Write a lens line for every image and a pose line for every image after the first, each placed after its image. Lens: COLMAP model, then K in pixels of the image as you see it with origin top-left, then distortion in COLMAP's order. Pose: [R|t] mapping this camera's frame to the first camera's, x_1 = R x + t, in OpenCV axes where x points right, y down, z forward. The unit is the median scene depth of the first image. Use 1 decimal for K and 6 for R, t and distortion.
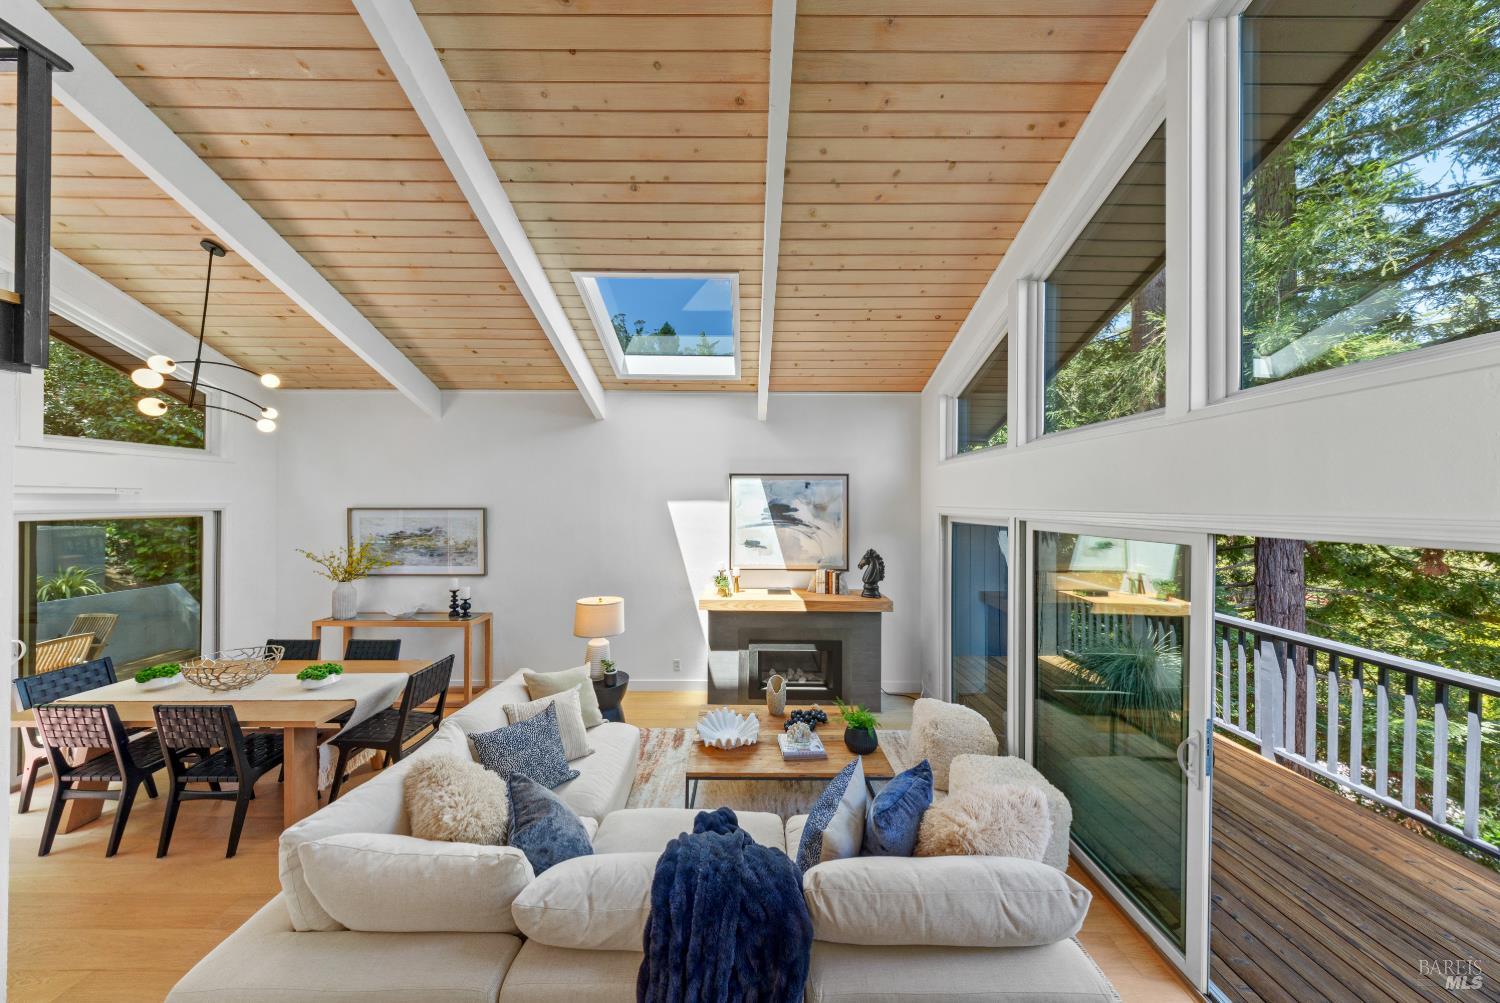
lens RADIAL K [[441.7, 0, 736.6], [0, 441.7, 504.0], [0, 0, 1]] dist [0.001115, -0.000030]
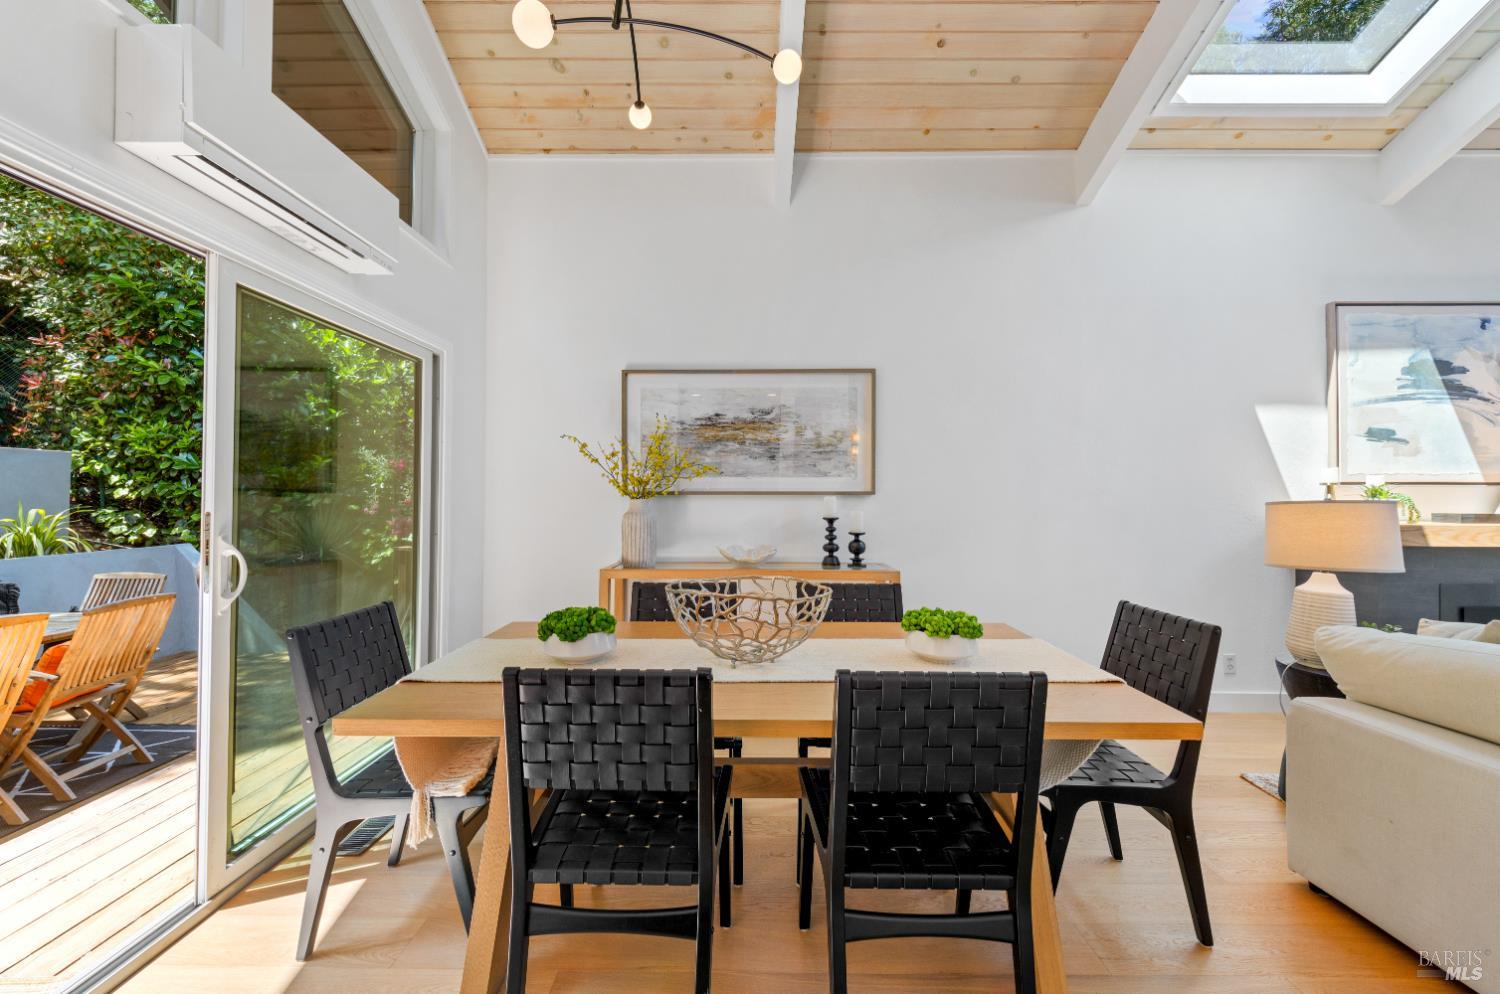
lens RADIAL K [[601.8, 0, 747.3], [0, 601.8, 484.3], [0, 0, 1]] dist [0.006877, -0.000715]
pose [[0.999916, -0.000424, -0.012976, -0.714843], [0.000253, 0.999913, -0.013189, 0.159536], [0.012981, 0.013185, 0.999829, 0.264652]]
